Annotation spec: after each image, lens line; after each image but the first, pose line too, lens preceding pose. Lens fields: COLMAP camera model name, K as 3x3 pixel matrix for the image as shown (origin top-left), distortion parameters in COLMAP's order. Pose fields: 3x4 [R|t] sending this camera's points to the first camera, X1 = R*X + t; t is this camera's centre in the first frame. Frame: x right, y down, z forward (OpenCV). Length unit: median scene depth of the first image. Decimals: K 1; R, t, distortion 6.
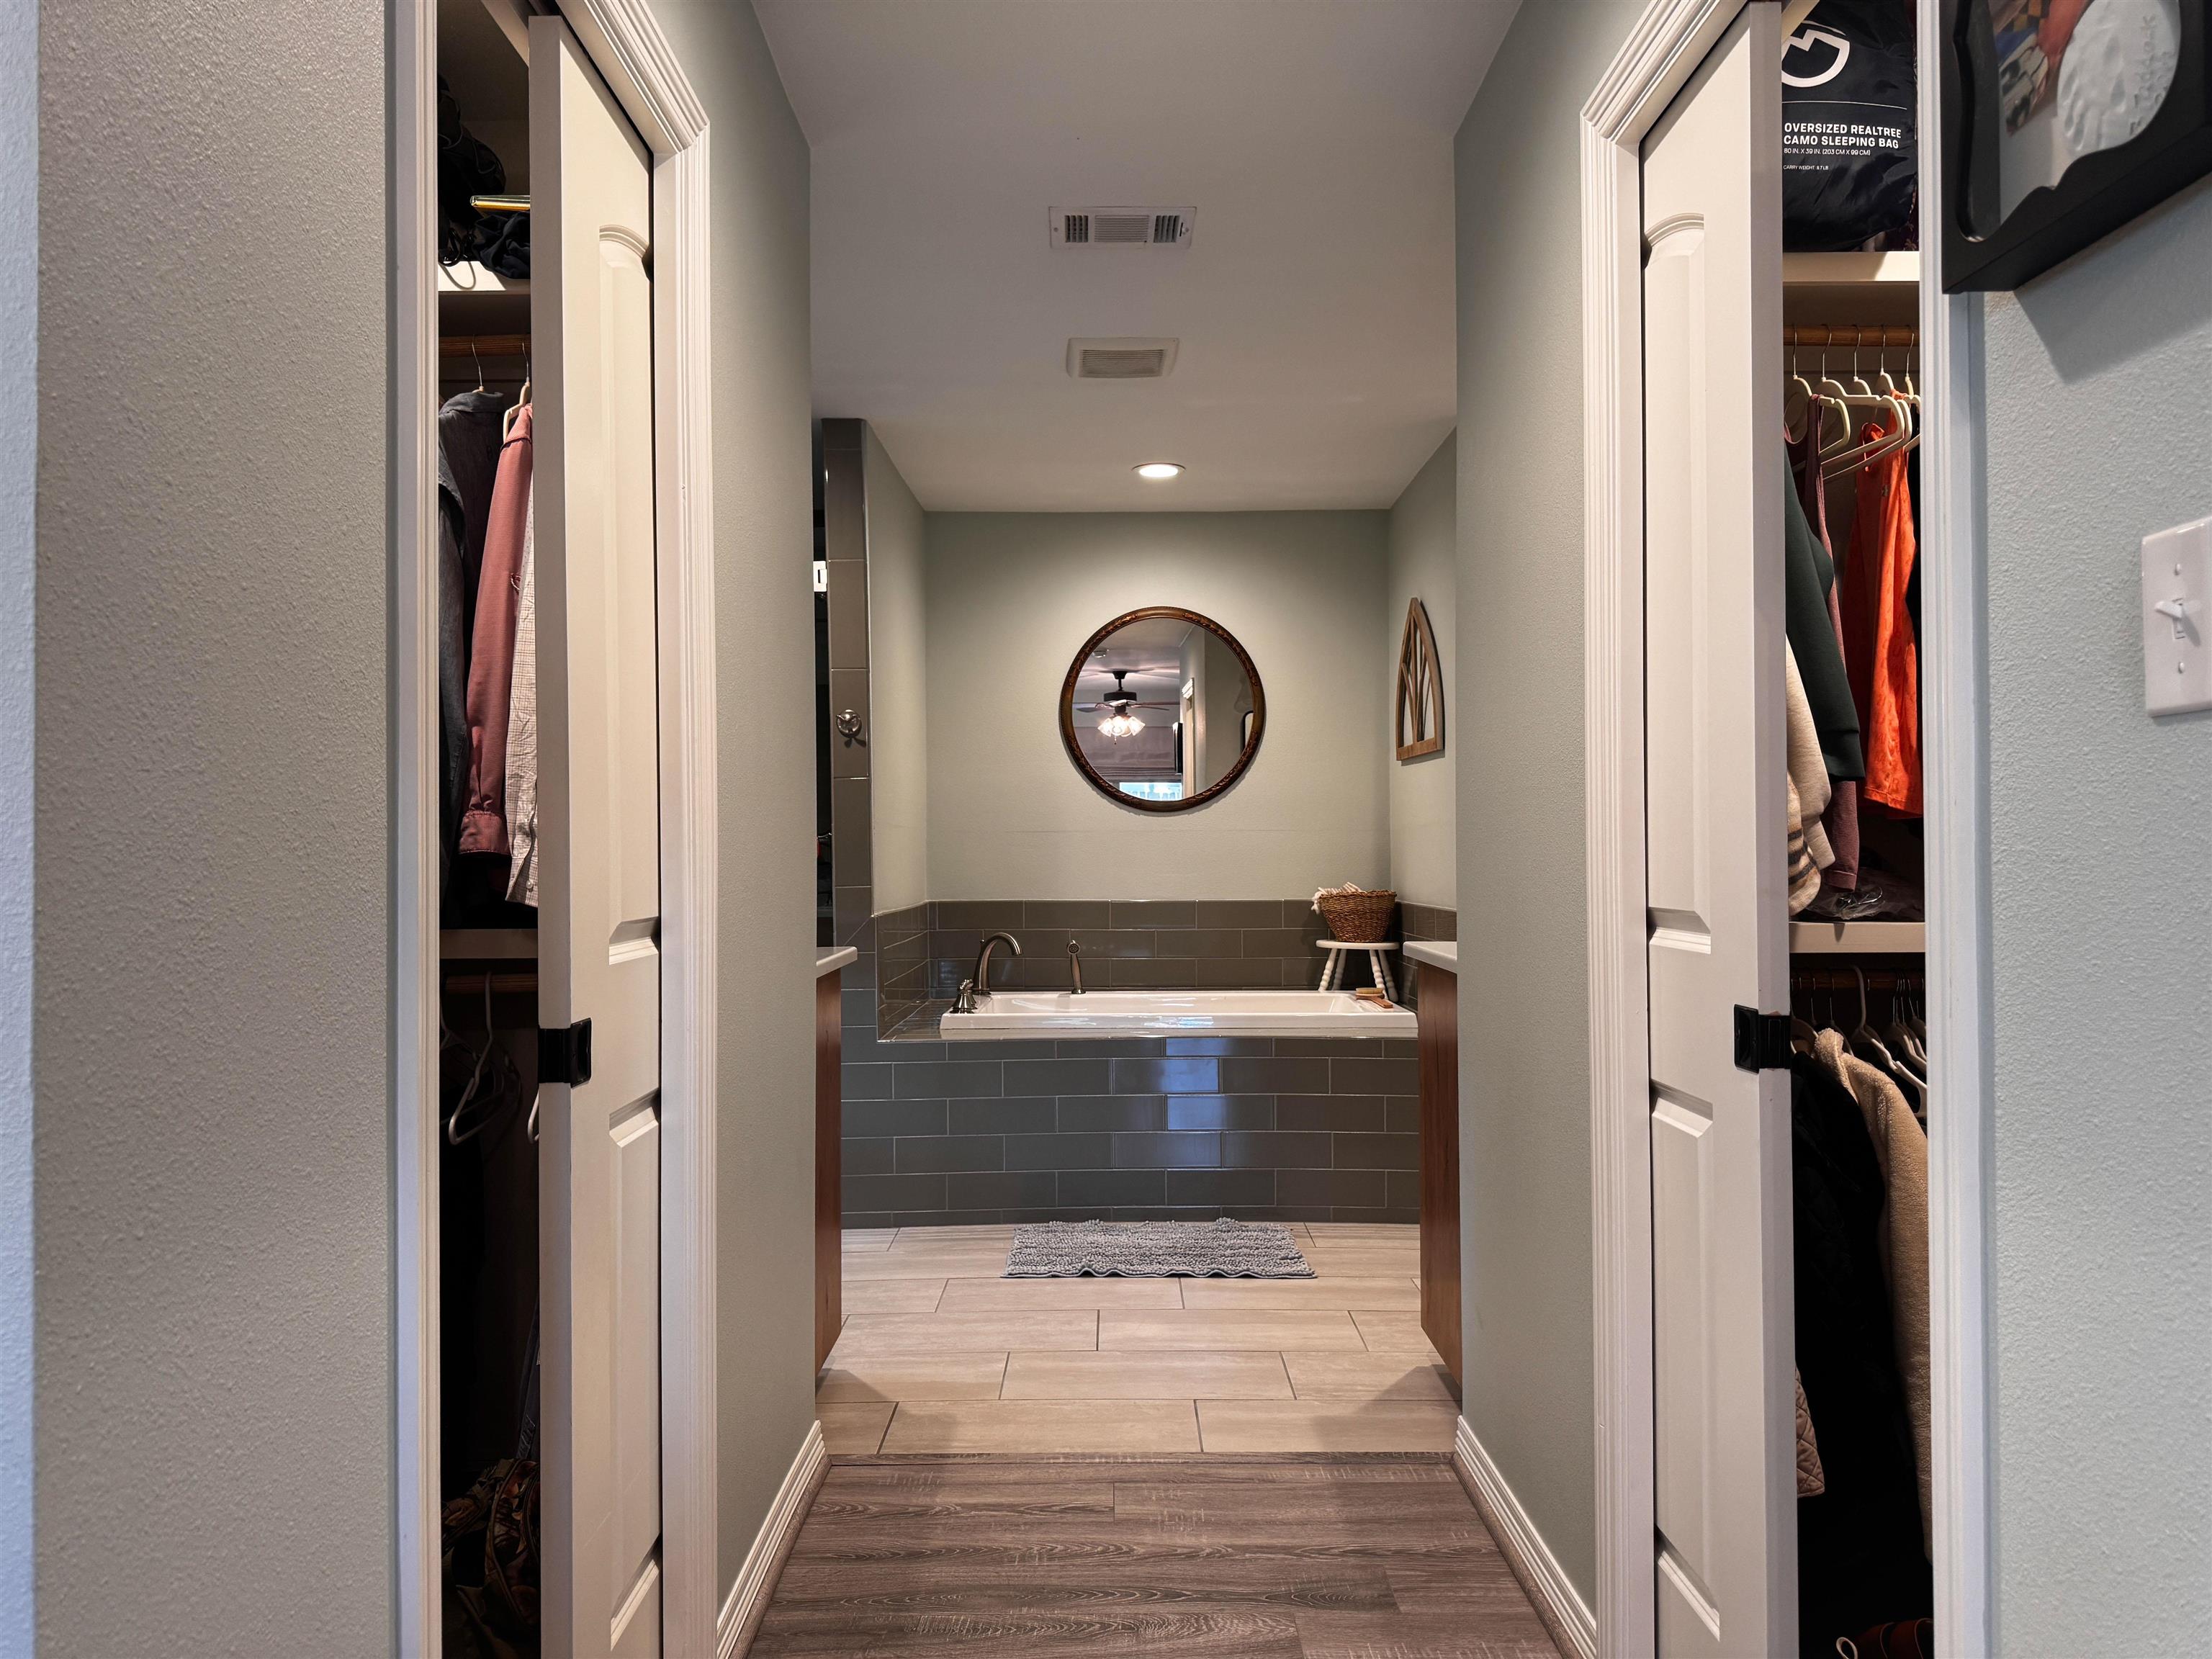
lens RADIAL K [[1538.7, 0, 1106.0], [0, 1538.7, 829.5], [0, 0, 1]] dist [0.109380, -0.172577]
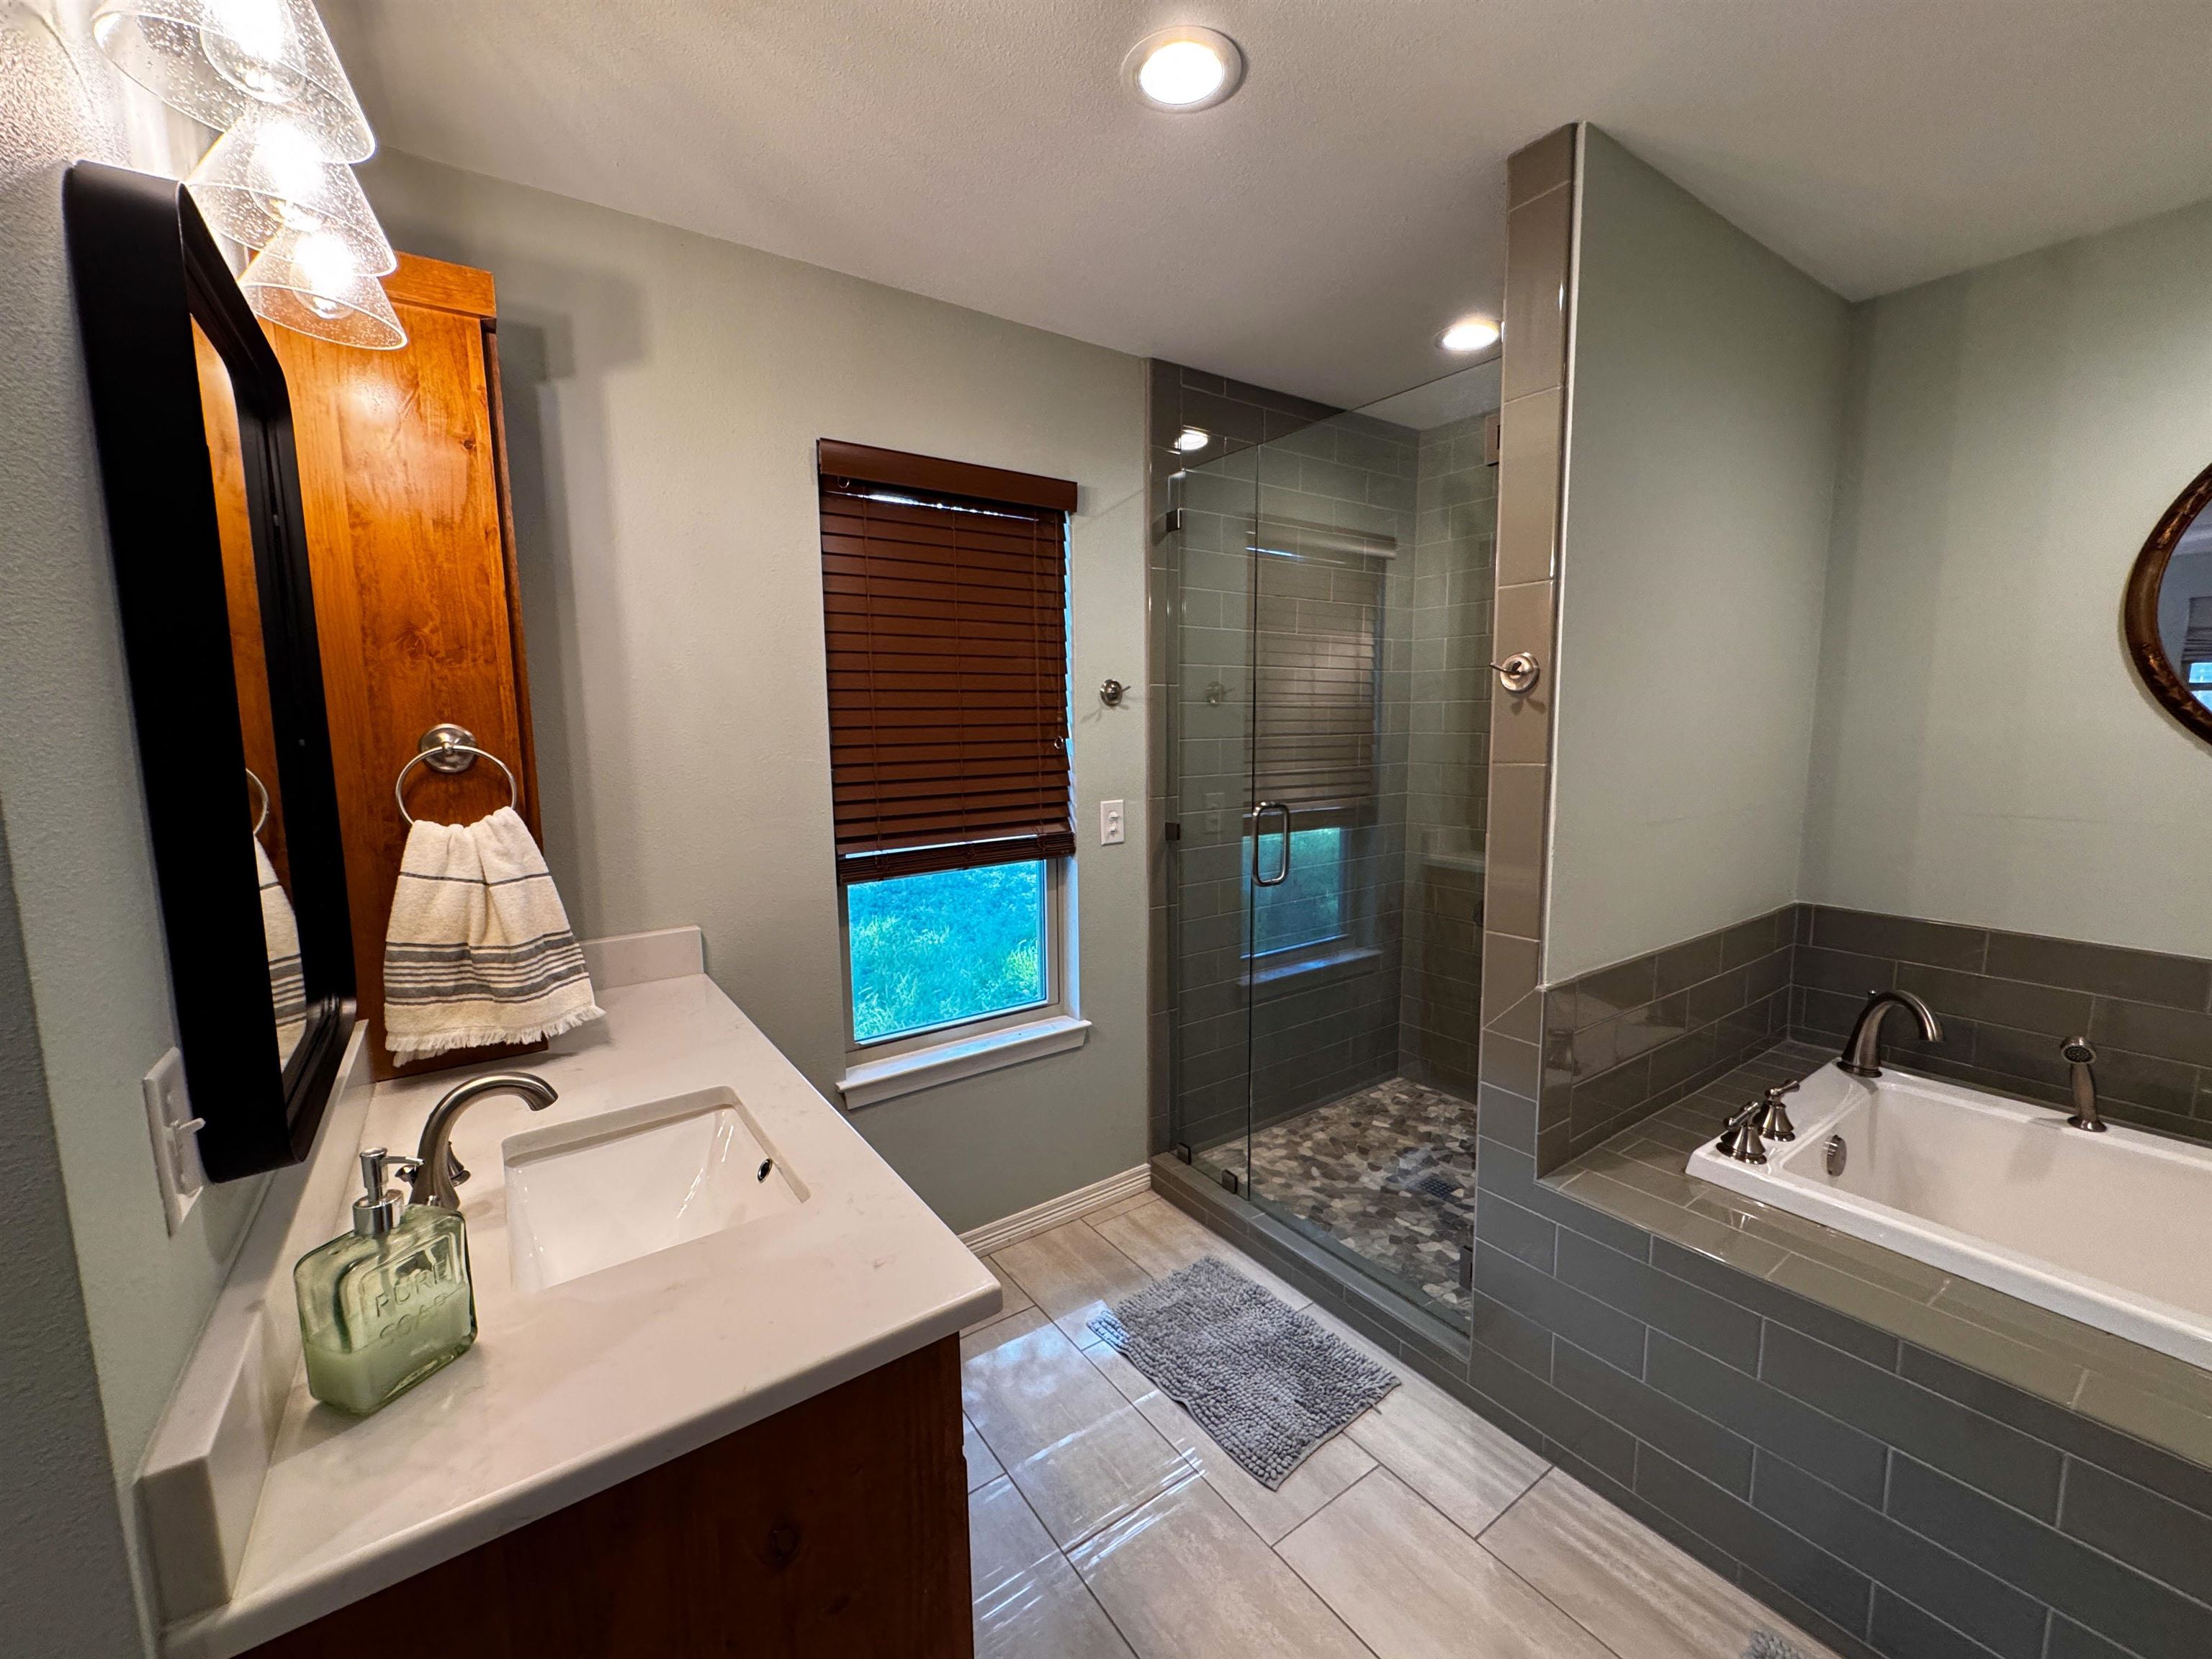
lens RADIAL K [[888.4, 0, 1101.3], [0, 888.4, 829.3], [0, 0, 1]] dist [0.000508, 0.000011]
pose [[0.578029, 0.106941, -0.808979, 0.039791], [0.018077, 0.989454, 0.143715, -0.084504], [0.815816, -0.097695, 0.570000, 0.906135]]
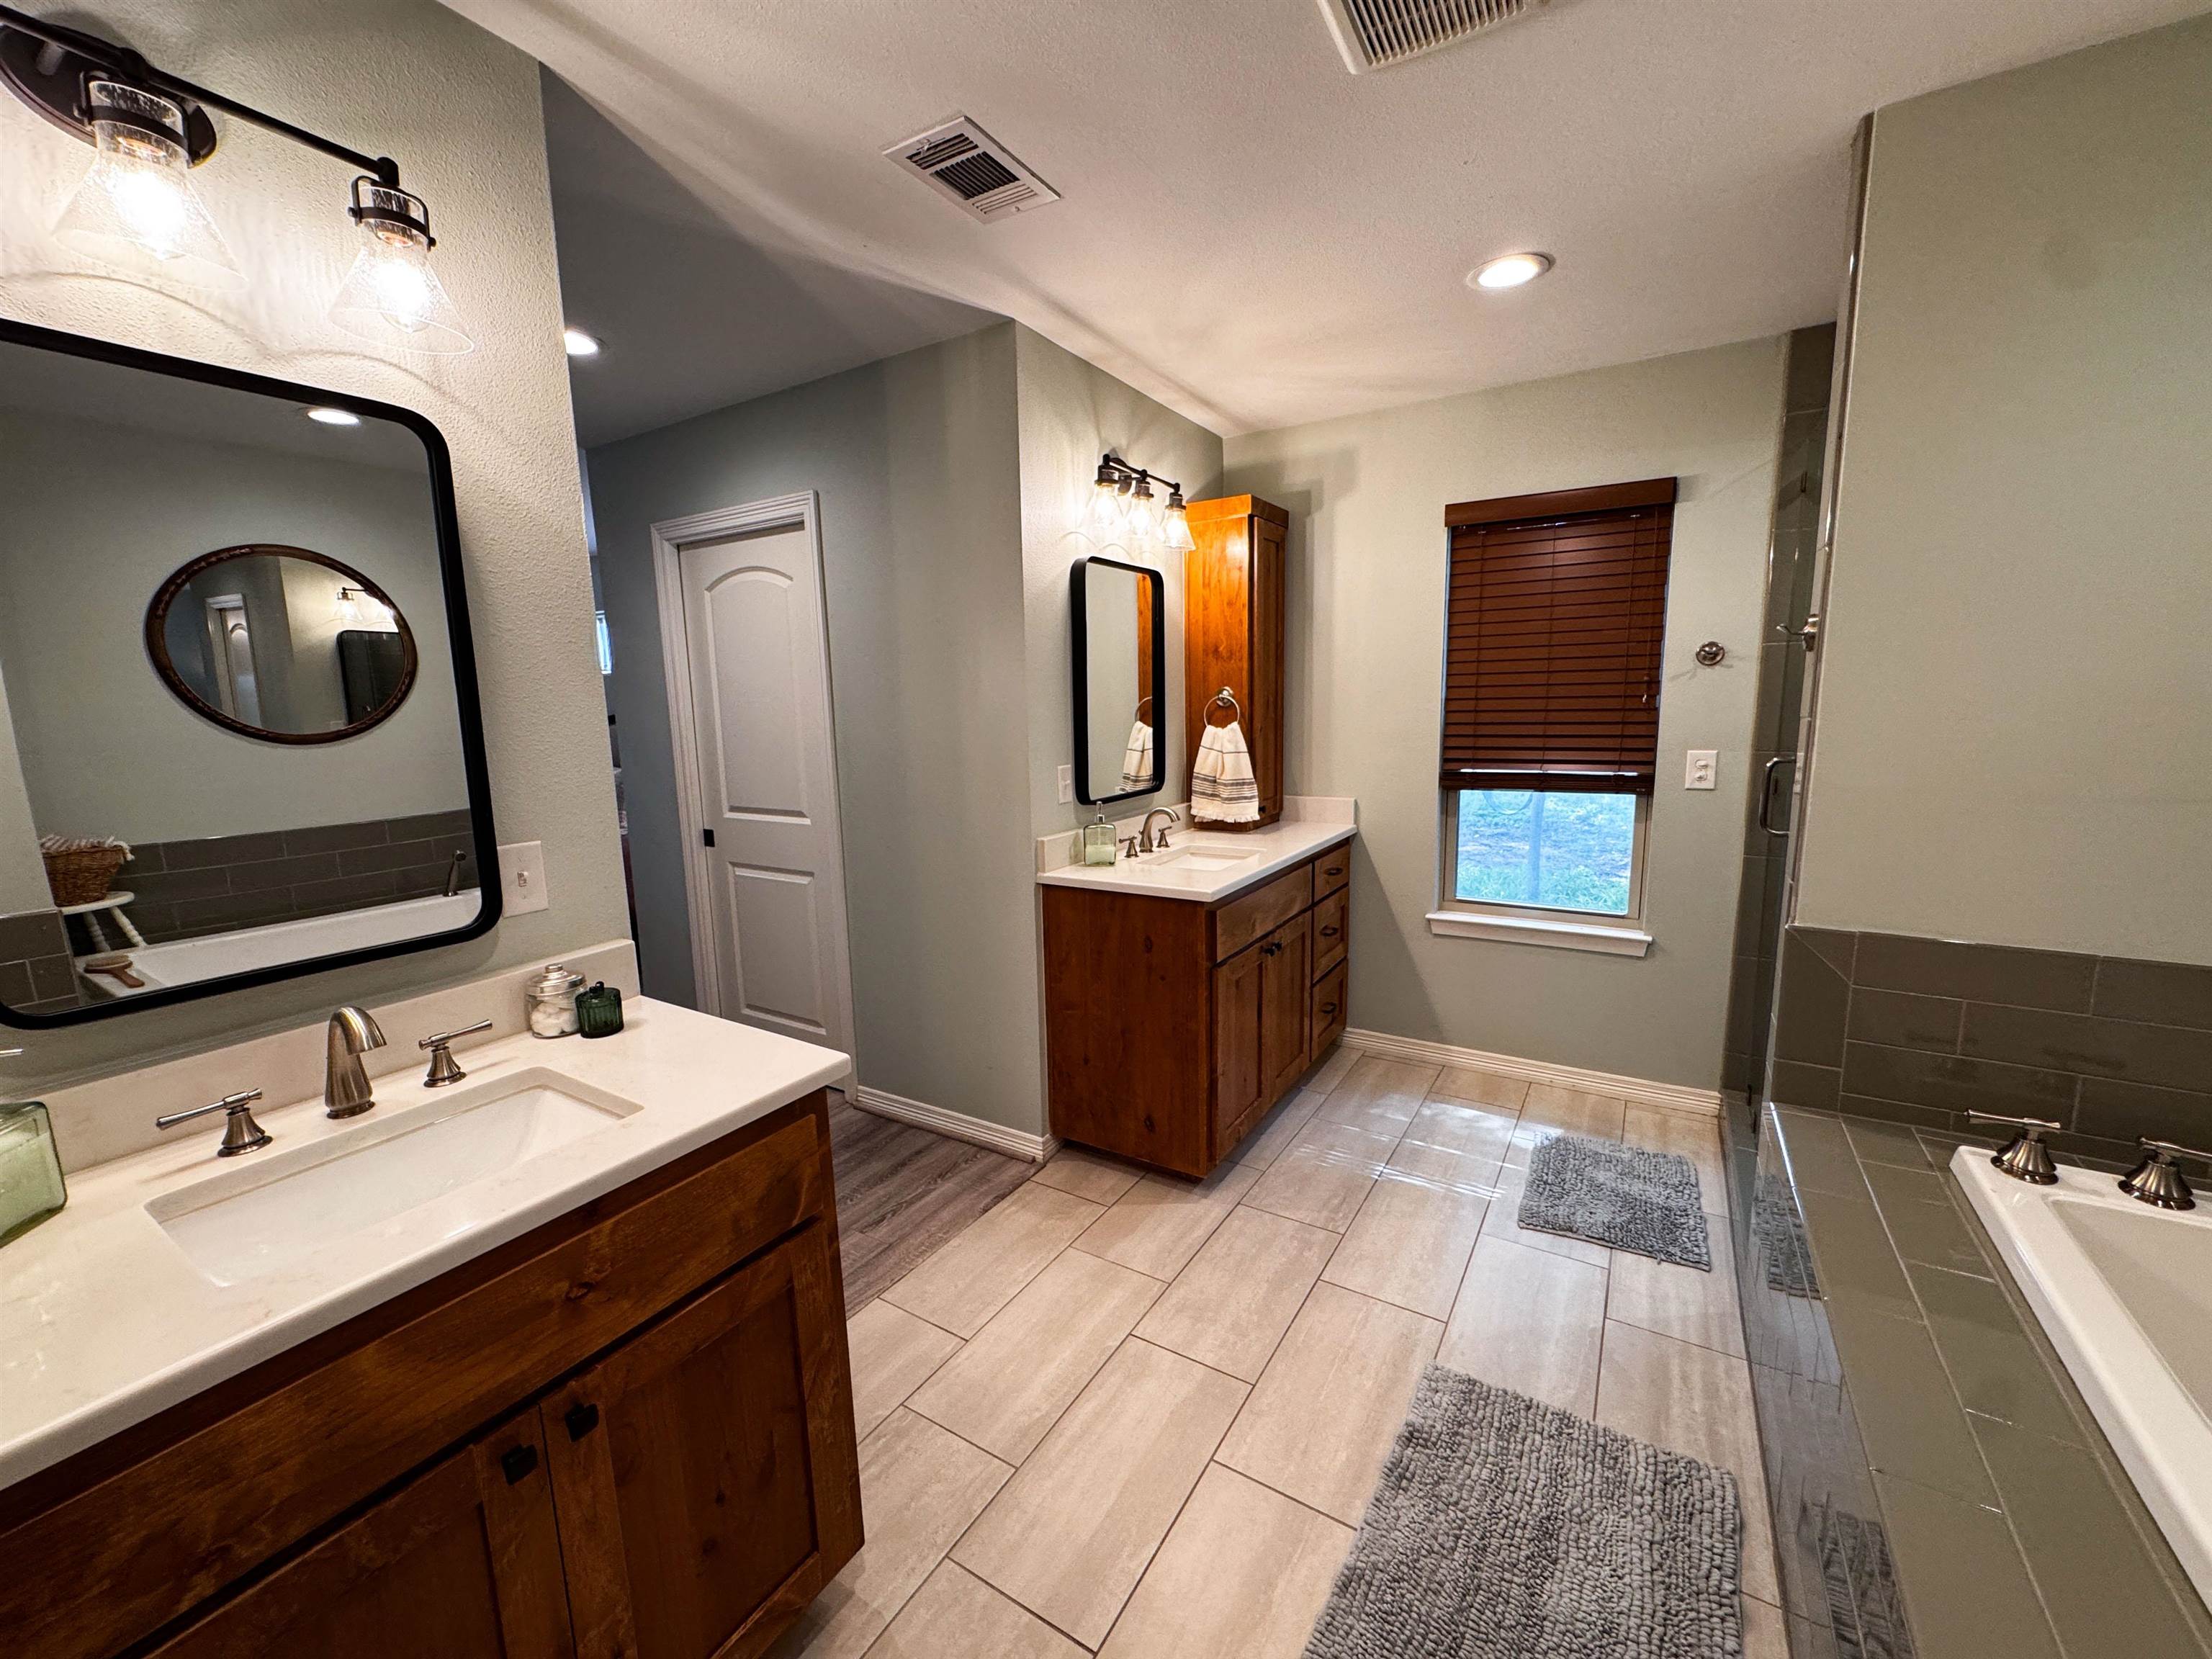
lens RADIAL K [[888.4, 0, 1101.3], [0, 888.4, 829.3], [0, 0, 1]] dist [0.000508, 0.000011]
pose [[-0.529967, 0.150099, -0.834629, 0.446742], [0.041603, 0.987628, 0.151198, -0.077647], [0.846997, 0.045407, -0.529655, 1.306102]]
